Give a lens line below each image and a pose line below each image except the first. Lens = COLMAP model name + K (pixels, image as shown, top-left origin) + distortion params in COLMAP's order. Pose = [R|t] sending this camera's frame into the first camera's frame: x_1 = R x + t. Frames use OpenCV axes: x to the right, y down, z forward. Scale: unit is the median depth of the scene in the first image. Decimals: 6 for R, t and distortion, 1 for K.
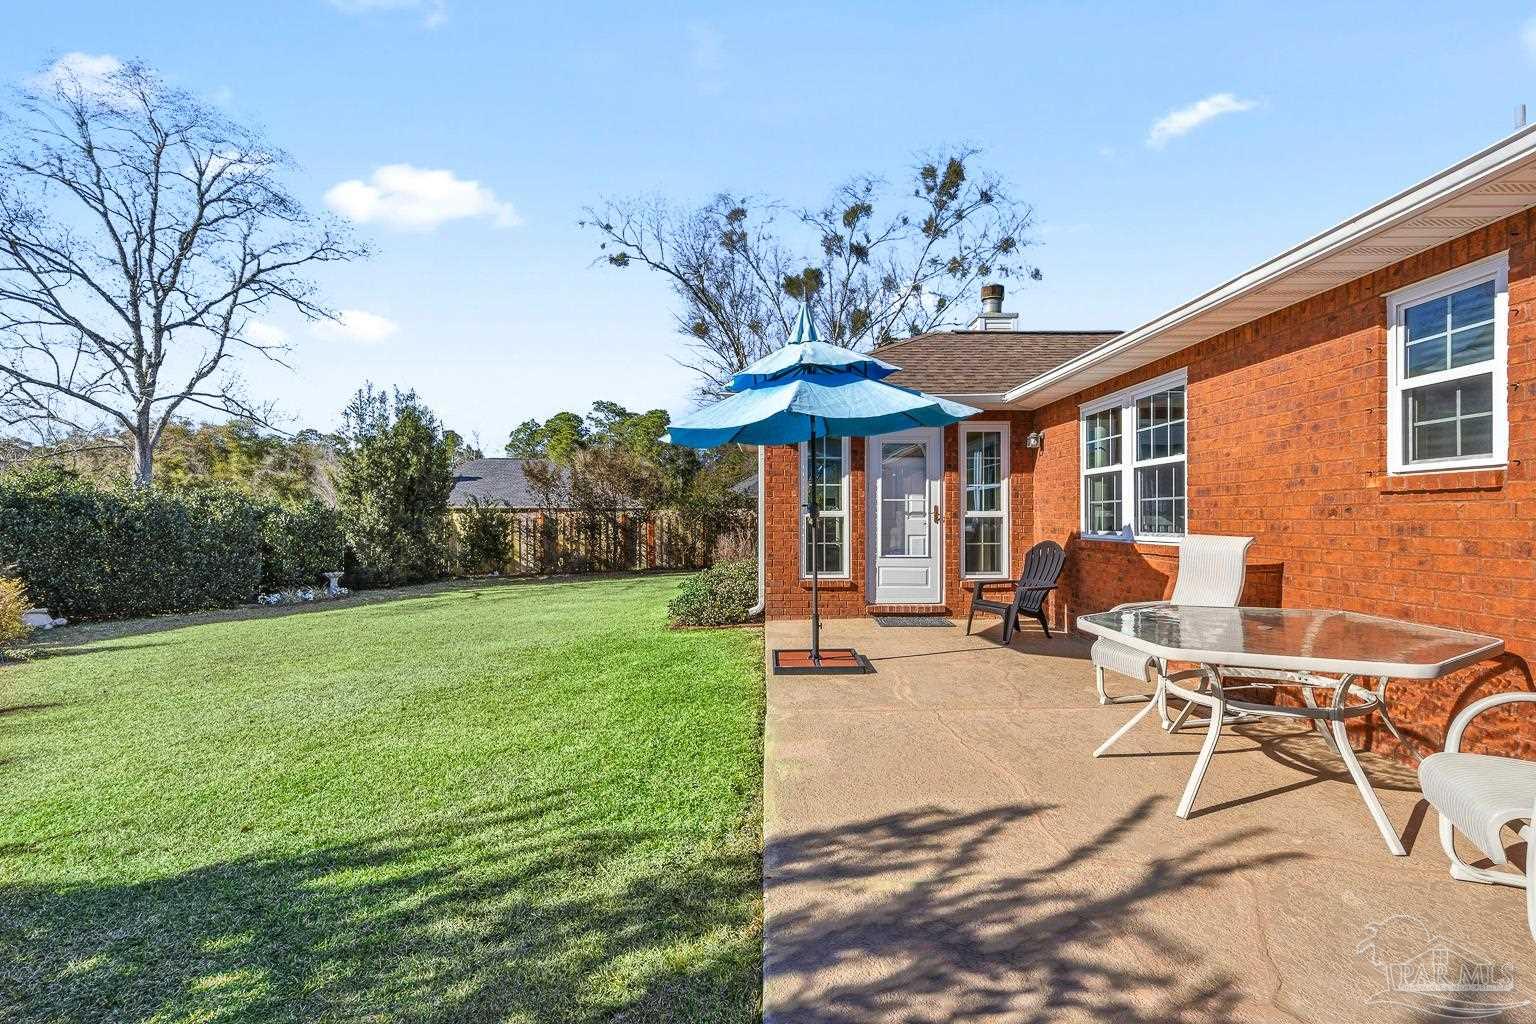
lens RADIAL K [[713.8, 0, 788.2], [0, 713.8, 531.7], [0, 0, 1]] dist [-0.001400, -0.000540]
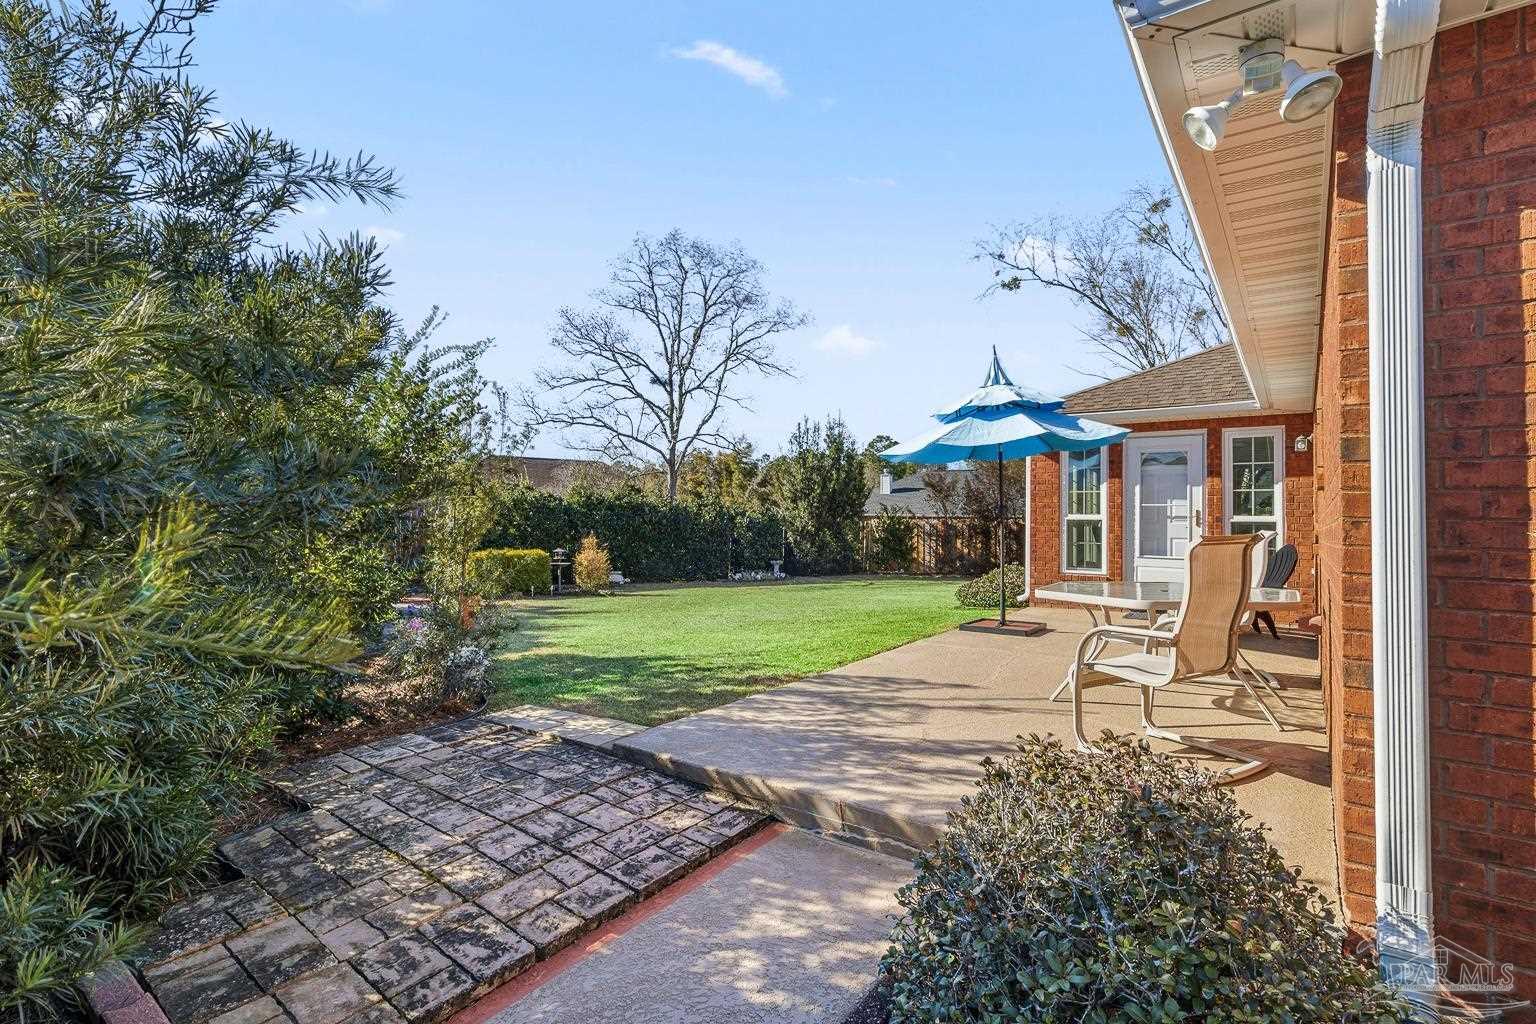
lens RADIAL K [[704.0, 0, 768.0], [0, 704.0, 512.0], [0, 0, 1]] dist [0.000342, 0.000062]
pose [[0.809830, 0.004970, -0.586643, 0.148467], [-0.028425, 0.999122, -0.030775, 0.007782], [0.585975, 0.041598, 0.809261, -0.099216]]
